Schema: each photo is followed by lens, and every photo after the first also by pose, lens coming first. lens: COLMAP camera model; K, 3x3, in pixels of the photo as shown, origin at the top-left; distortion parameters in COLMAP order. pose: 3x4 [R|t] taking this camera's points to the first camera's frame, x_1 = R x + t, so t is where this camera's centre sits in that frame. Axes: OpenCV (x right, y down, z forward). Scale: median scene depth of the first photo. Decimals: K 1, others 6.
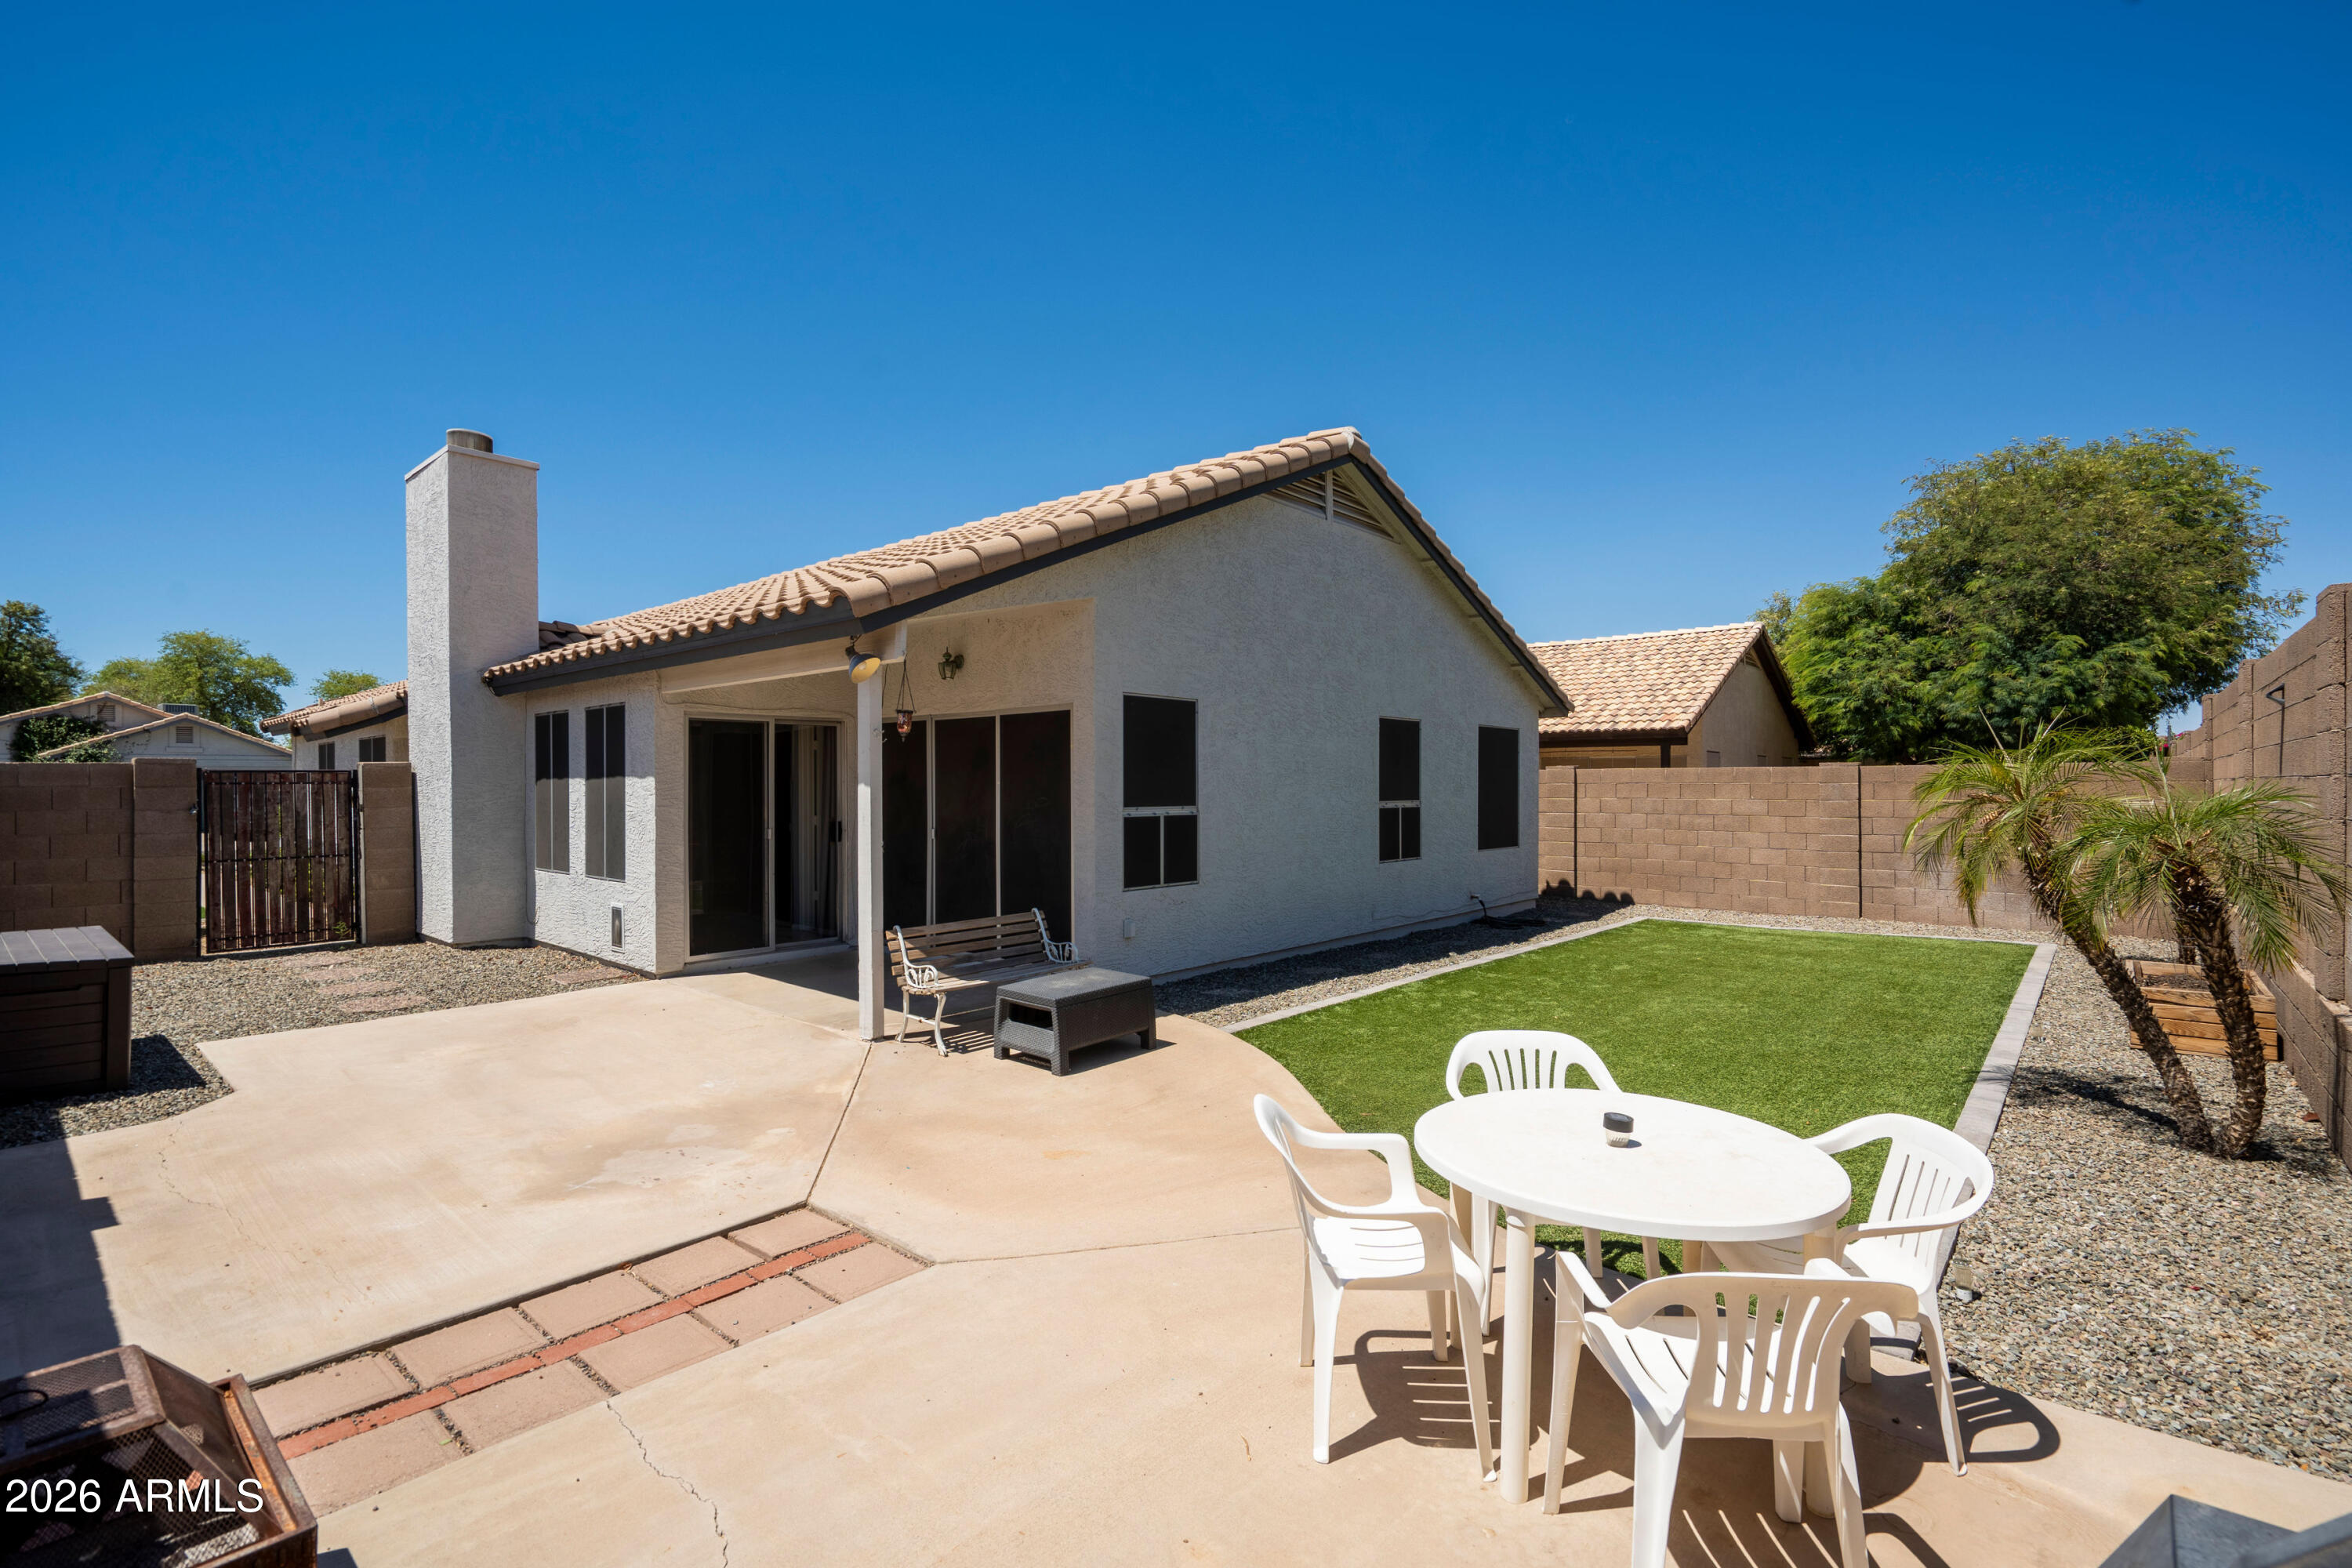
lens RADIAL K [[1056.9, 0, 1176.0], [0, 1056.9, 784.0], [0, 0, 1]] dist [-0.036690, 0.024768]
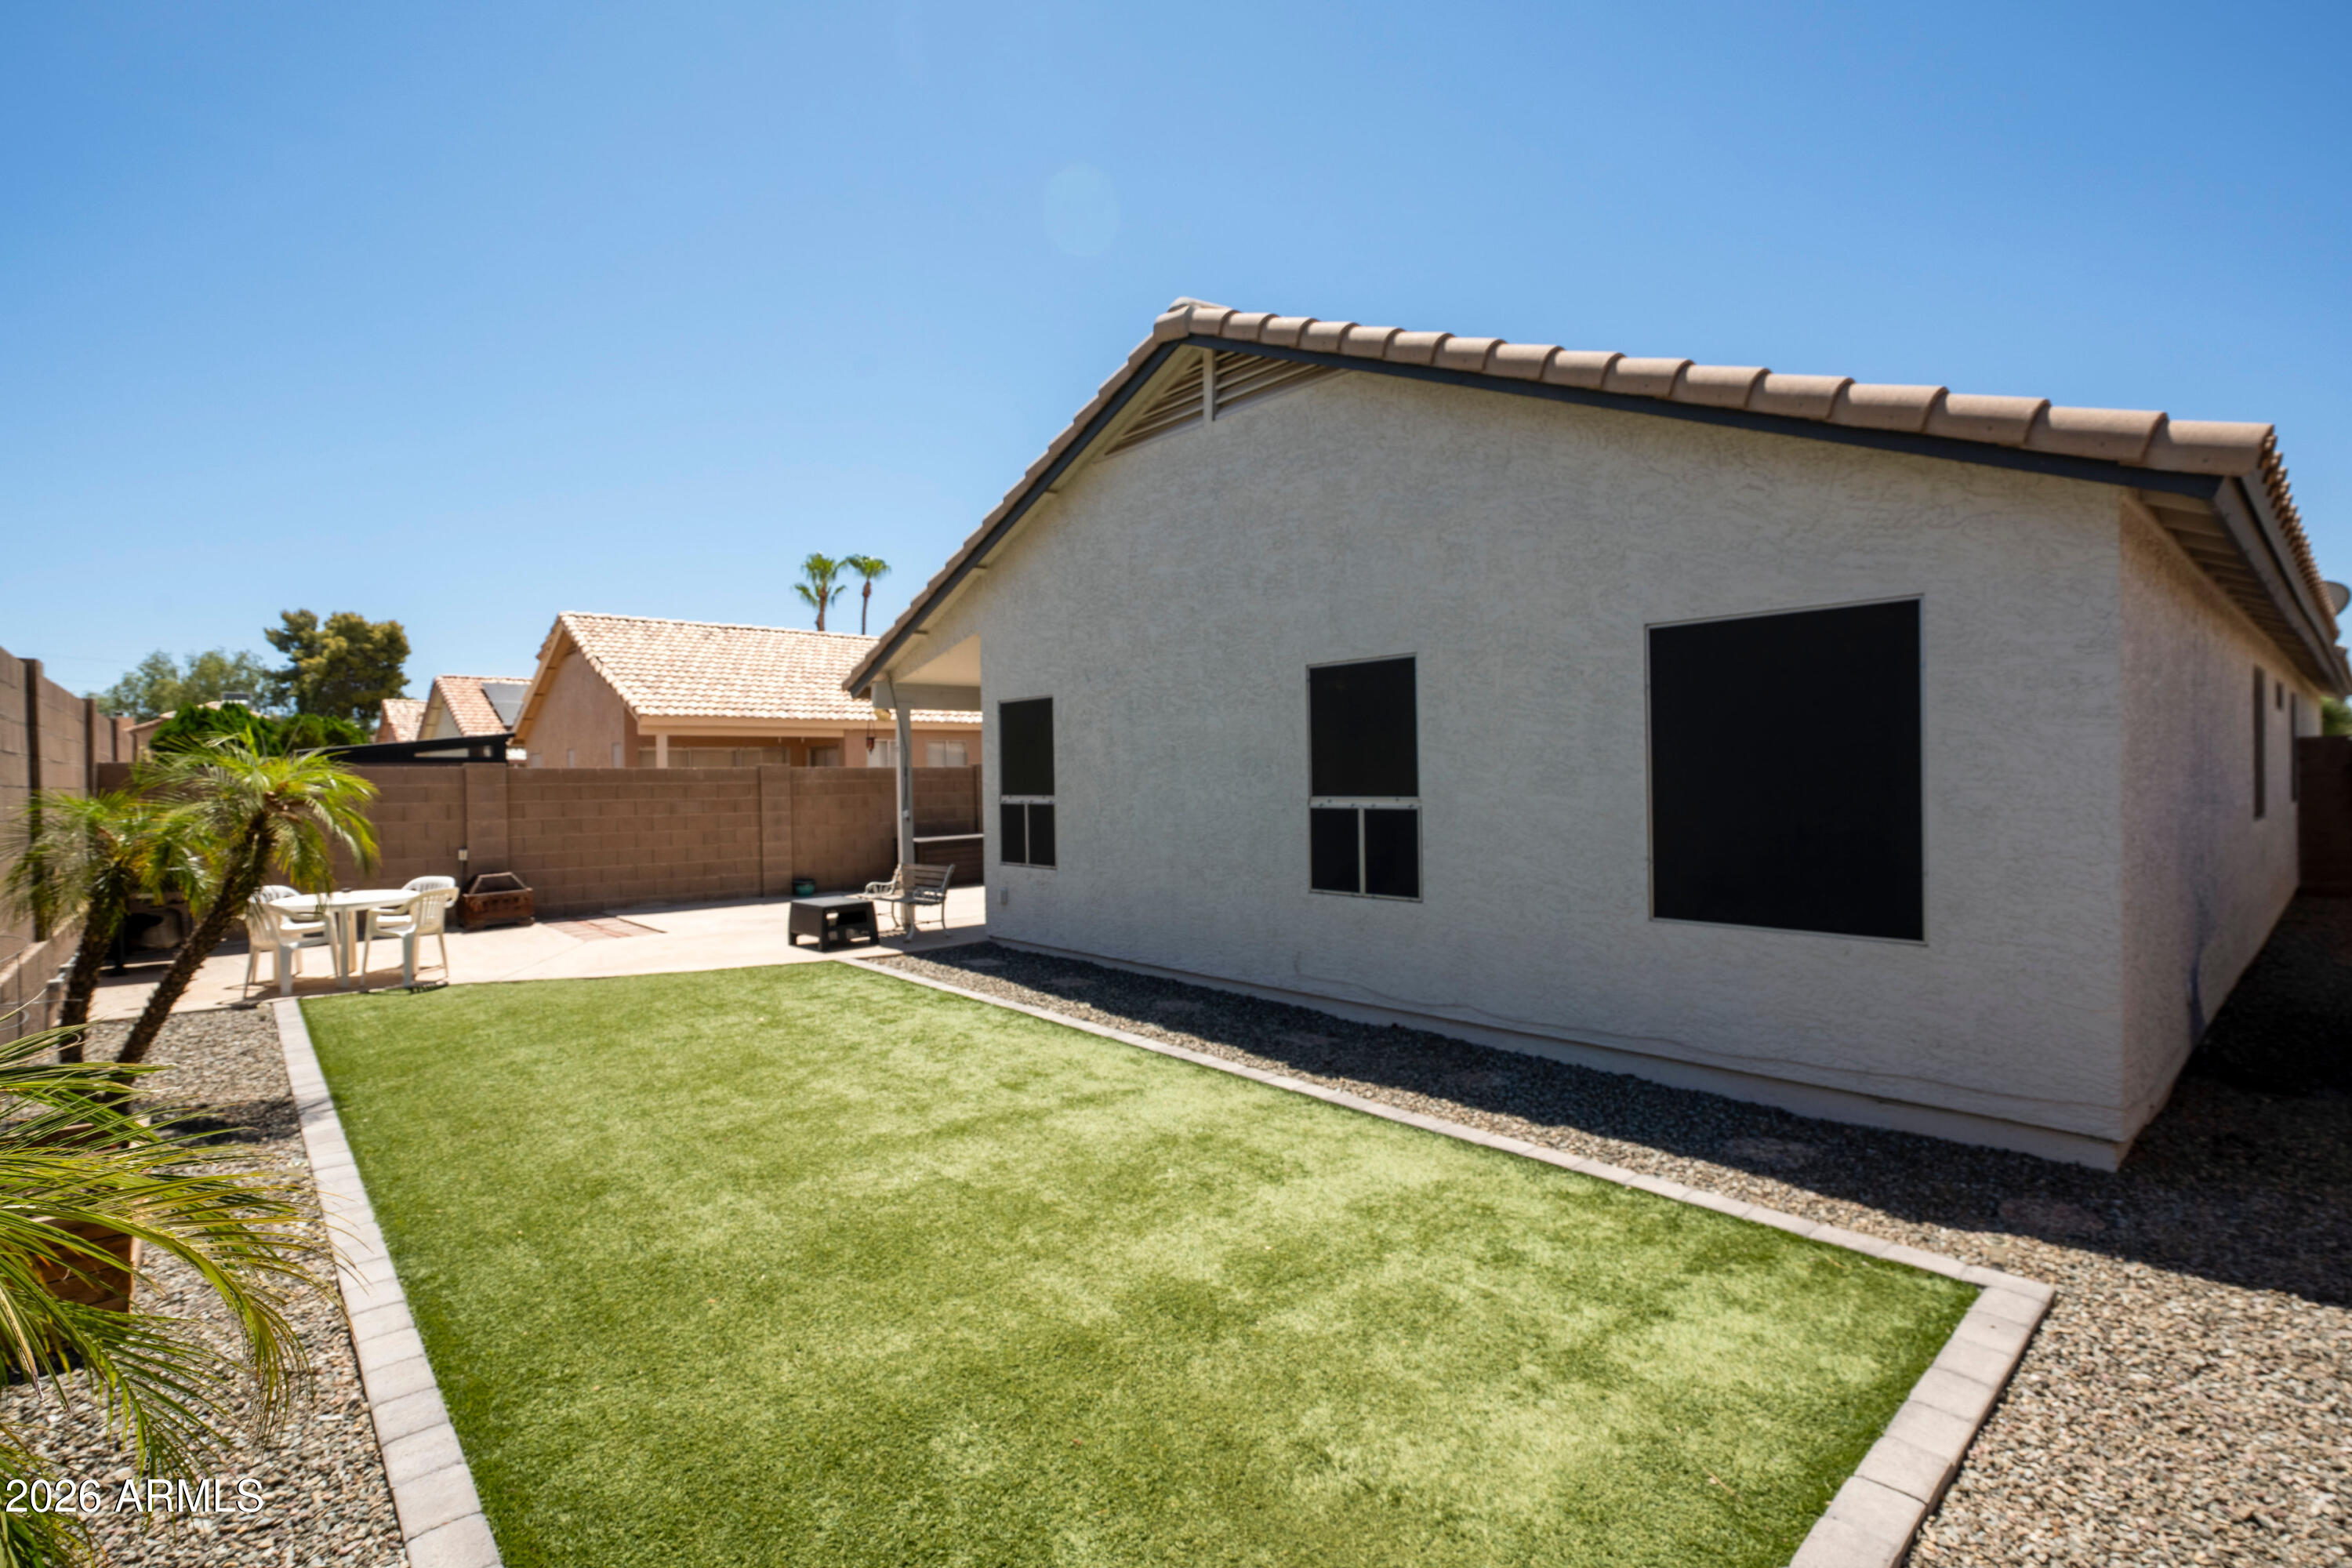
lens RADIAL K [[1056.9, 0, 1176.0], [0, 1056.9, 784.0], [0, 0, 1]] dist [-0.036690, 0.024768]
pose [[-0.117398, 0.012345, -0.993008, 0.901222], [0.019439, 0.999760, 0.010130, 0.000430], [0.992895, -0.018113, -0.117609, 1.061714]]
